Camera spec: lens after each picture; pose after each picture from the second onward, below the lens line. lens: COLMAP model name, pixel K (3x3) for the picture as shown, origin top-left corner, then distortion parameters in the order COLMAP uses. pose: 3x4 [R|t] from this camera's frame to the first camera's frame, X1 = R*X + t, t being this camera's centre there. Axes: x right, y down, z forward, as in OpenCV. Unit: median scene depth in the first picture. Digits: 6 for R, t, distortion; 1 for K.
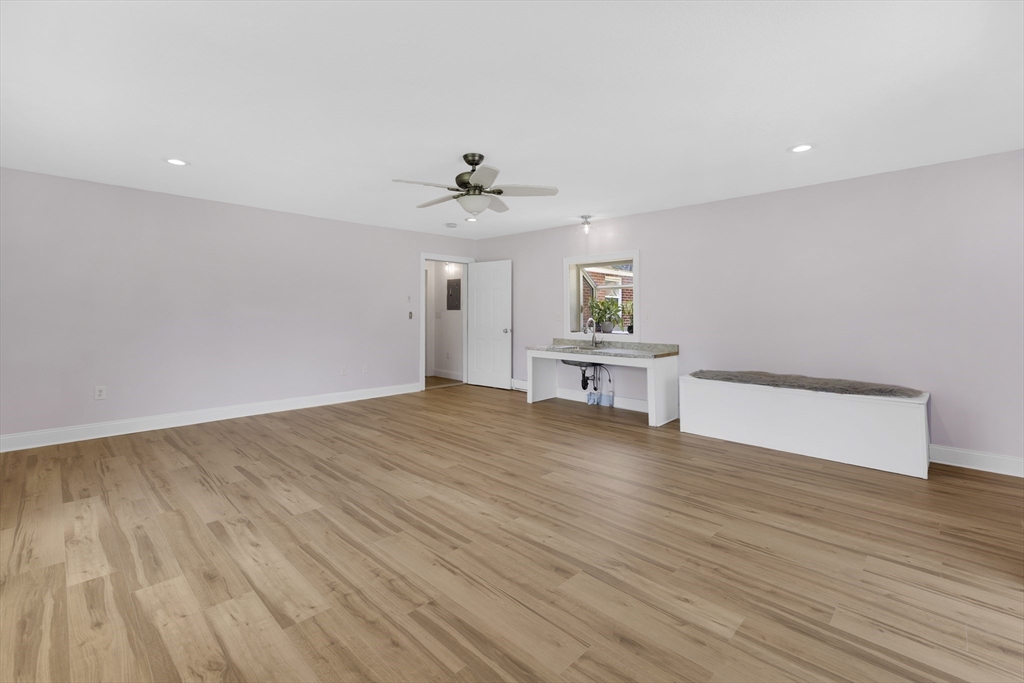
lens RADIAL K [[452.1, 0, 528.7], [0, 452.1, 296.9], [0, 0, 1]] dist [0.001037, 0.000020]
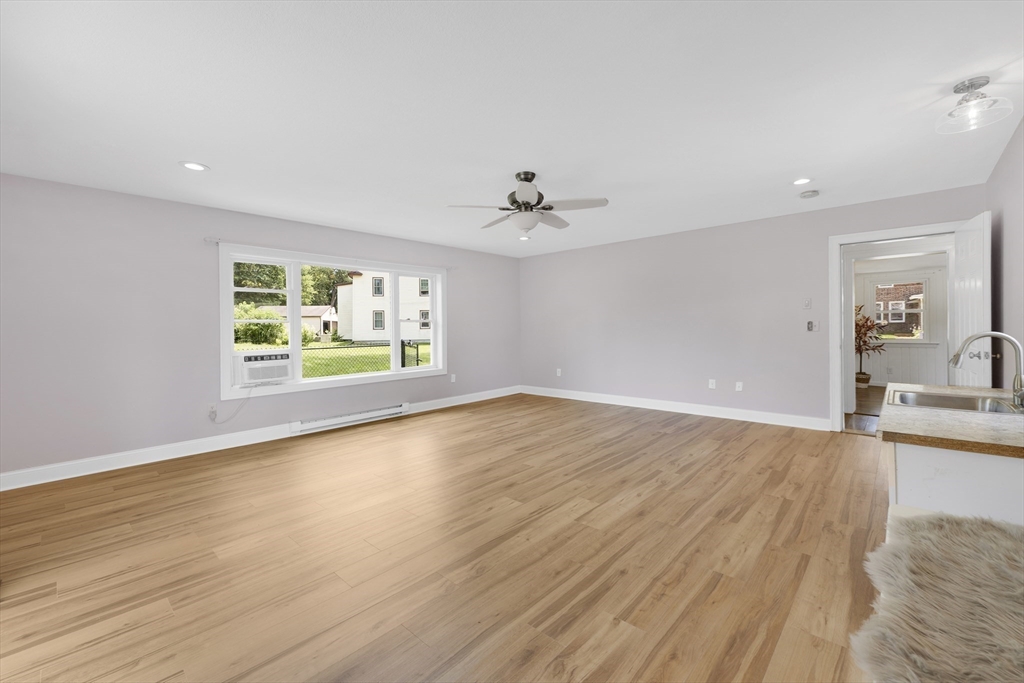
lens RADIAL K [[436.1, 0, 497.6], [0, 436.1, 332.5], [0, 0, 1]] dist [0.009134, 0.000201]
pose [[-0.021197, 0.009527, -0.999730, 1.359791], [0.049697, 0.998728, 0.008464, 0.058965], [0.998539, -0.049504, -0.021643, 1.464192]]
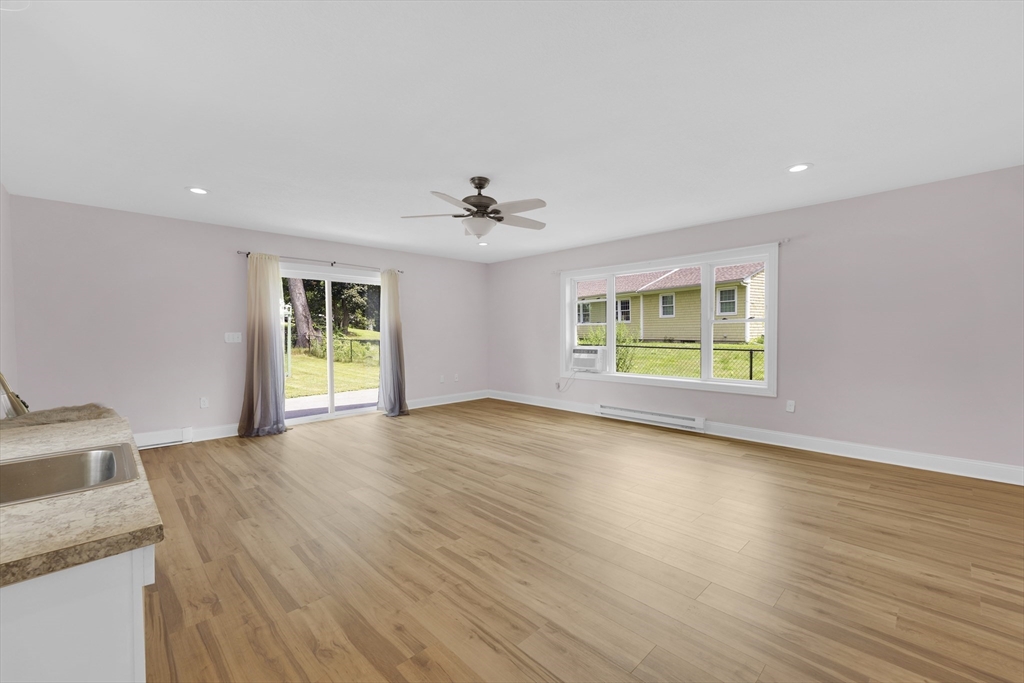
lens RADIAL K [[426.7, 0, 509.2], [0, 426.7, 345.4], [0, 0, 1]] dist [0.000150, -0.000296]
pose [[-0.996290, 0.004489, 0.085942, -0.412689], [0.004100, 0.999981, -0.004702, 0.111778], [-0.085962, -0.004333, -0.996289, 3.029529]]
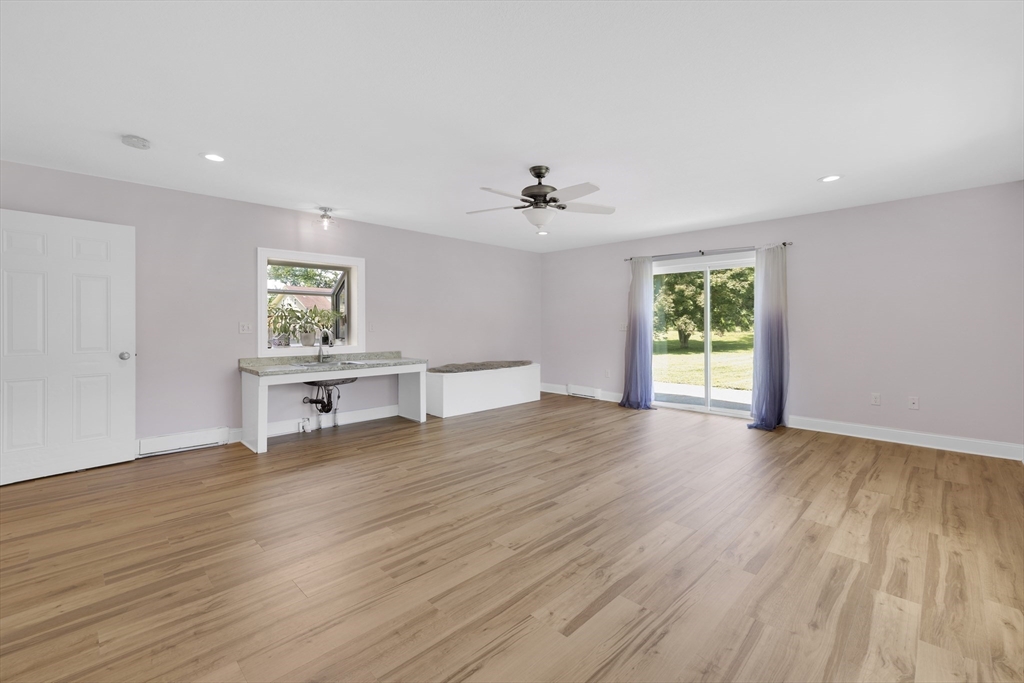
lens RADIAL K [[421.5, 0, 511.6], [0, 421.5, 320.4], [0, 0, 1]] dist [0.002566, 0.000358]
pose [[0.042673, 0.005859, 0.999072, -1.661092], [-0.038222, 0.999260, -0.004228, 0.053807], [-0.998358, -0.038006, 0.042866, 1.571475]]
